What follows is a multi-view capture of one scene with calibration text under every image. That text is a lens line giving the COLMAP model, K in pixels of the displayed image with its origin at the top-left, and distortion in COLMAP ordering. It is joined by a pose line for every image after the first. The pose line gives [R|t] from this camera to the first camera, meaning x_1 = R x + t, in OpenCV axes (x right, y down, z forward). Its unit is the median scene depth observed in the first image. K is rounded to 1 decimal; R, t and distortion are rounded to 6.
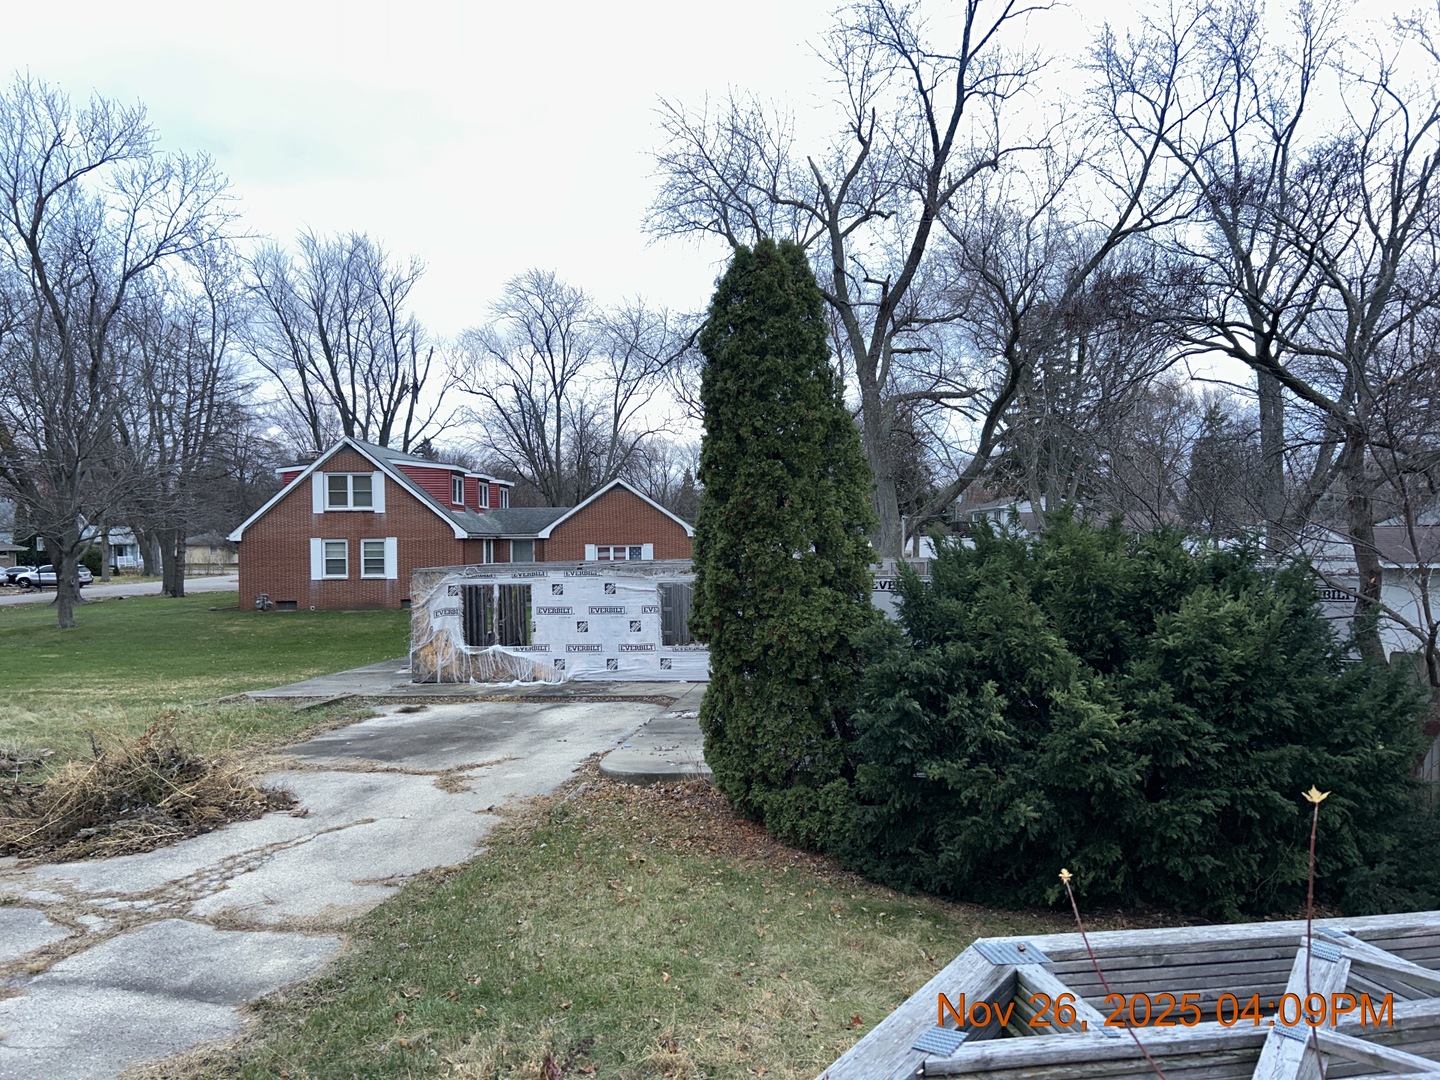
lens RADIAL K [[1090.8, 0, 709.0], [0, 1090.8, 543.1], [0, 0, 1]] dist [0.042107, -0.006111]
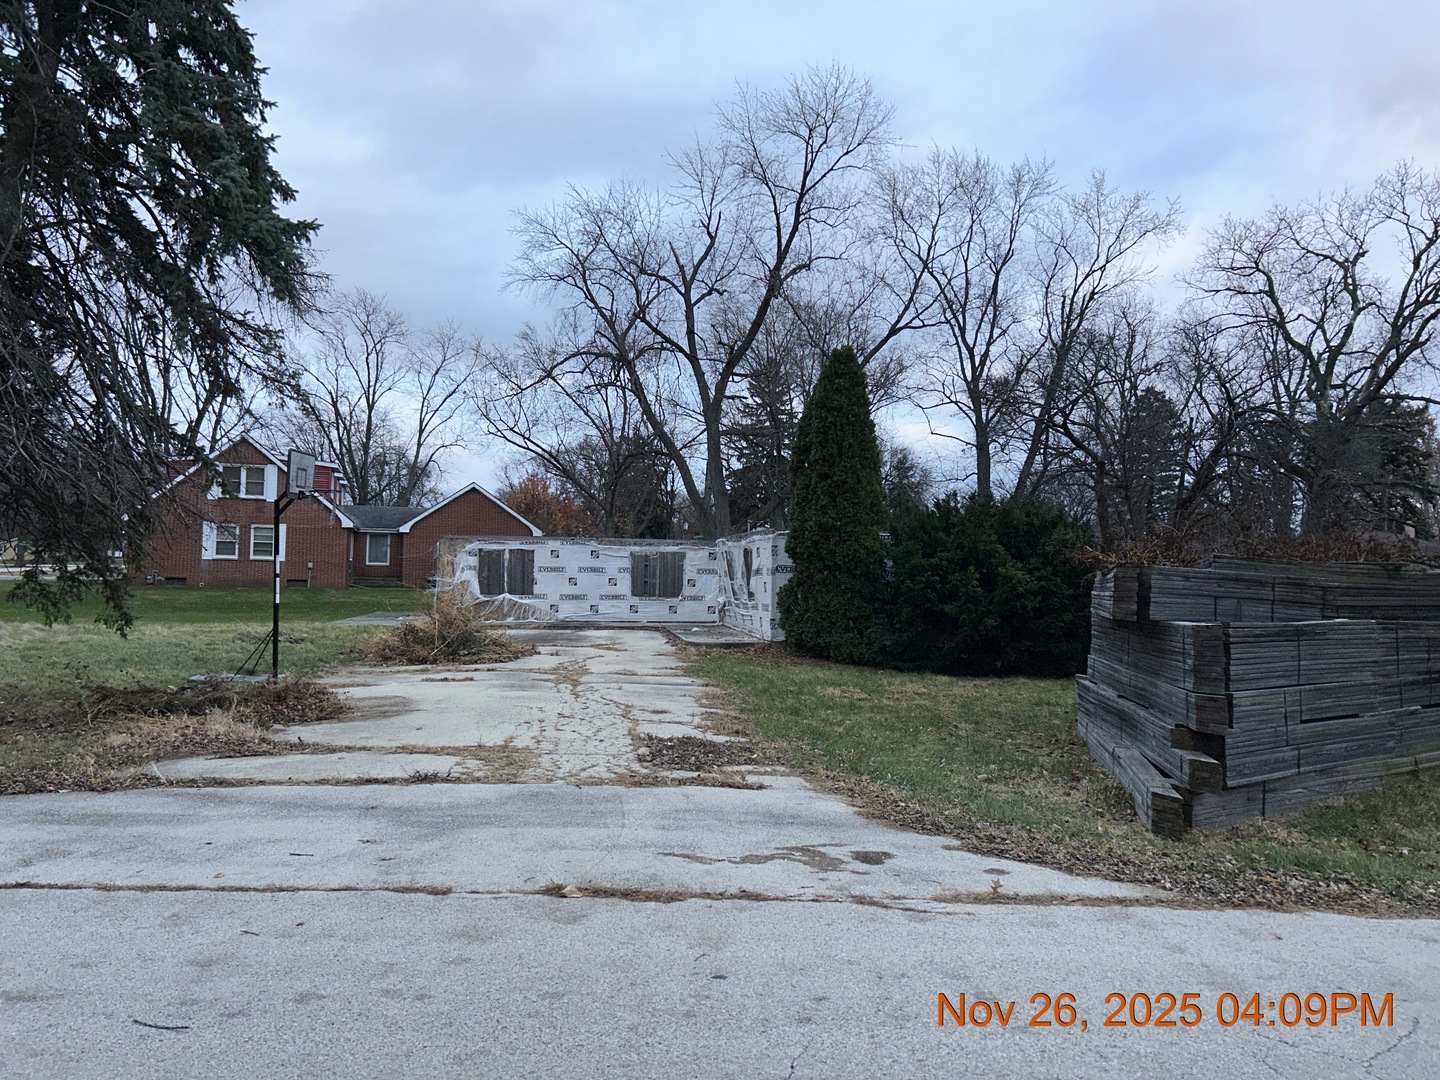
lens RADIAL K [[1090.8, 0, 715.6], [0, 1090.8, 544.3], [0, 0, 1]] dist [0.042107, -0.006111]
pose [[0.955099, 0.041216, 0.293406, -0.342711], [-0.032954, 0.998910, -0.033049, 0.067542], [-0.294449, 0.021897, 0.955416, -0.365964]]
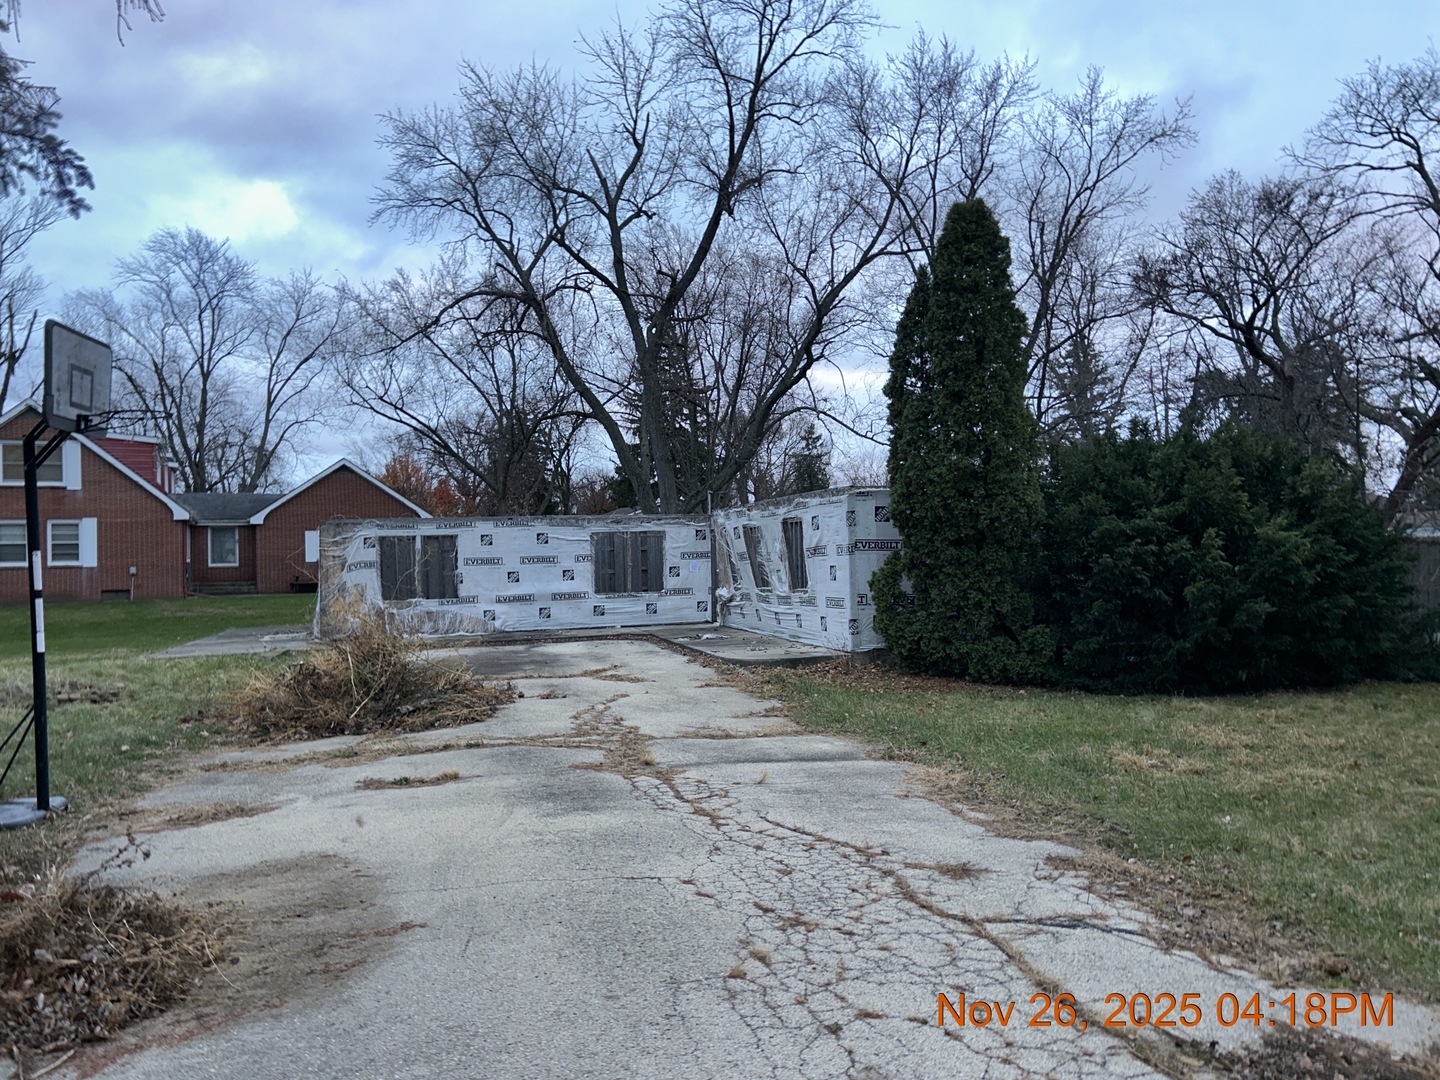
lens RADIAL K [[1123.2, 0, 732.9], [0, 1123.2, 537.5], [0, 0, 1]] dist [0.000473, 0.011404]
pose [[0.908944, 0.001163, 0.416917, -0.354010], [0.010571, 0.999610, -0.025836, 0.067658], [-0.416785, 0.027891, 0.908577, -0.020245]]
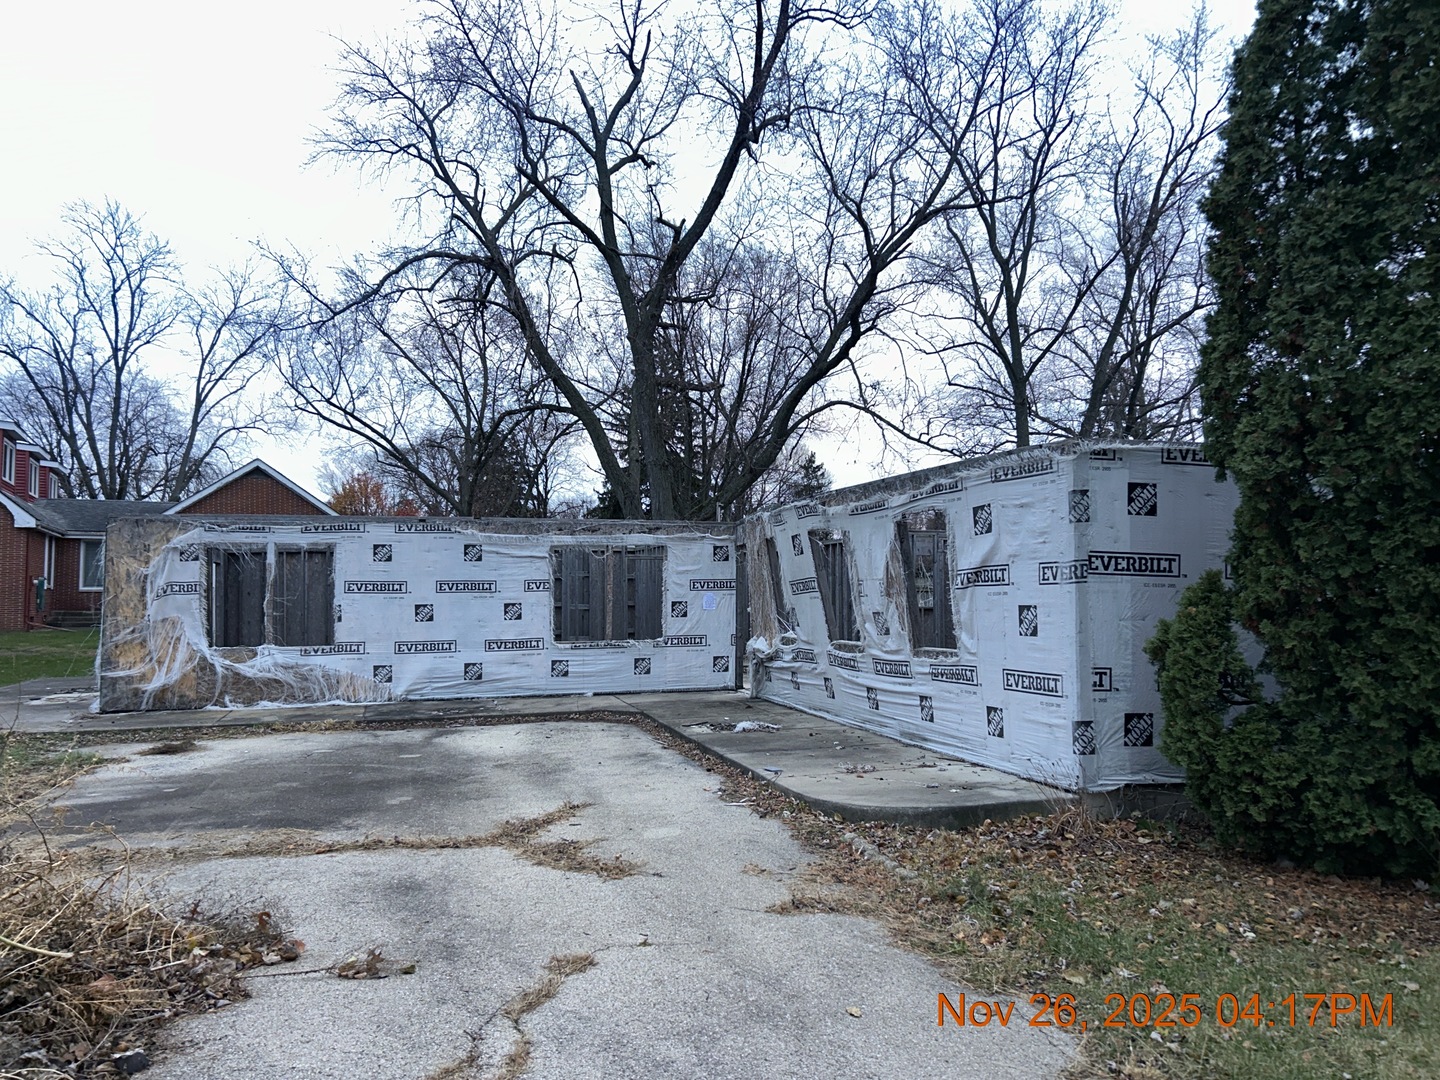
lens RADIAL K [[1123.2, 0, 732.0], [0, 1123.2, 528.9], [0, 0, 1]] dist [0.000473, 0.011404]
pose [[0.902941, 0.038459, 0.428040, -0.229418], [-0.010410, 0.997653, -0.067679, 0.068640], [-0.429638, 0.056654, 0.901222, 0.329429]]
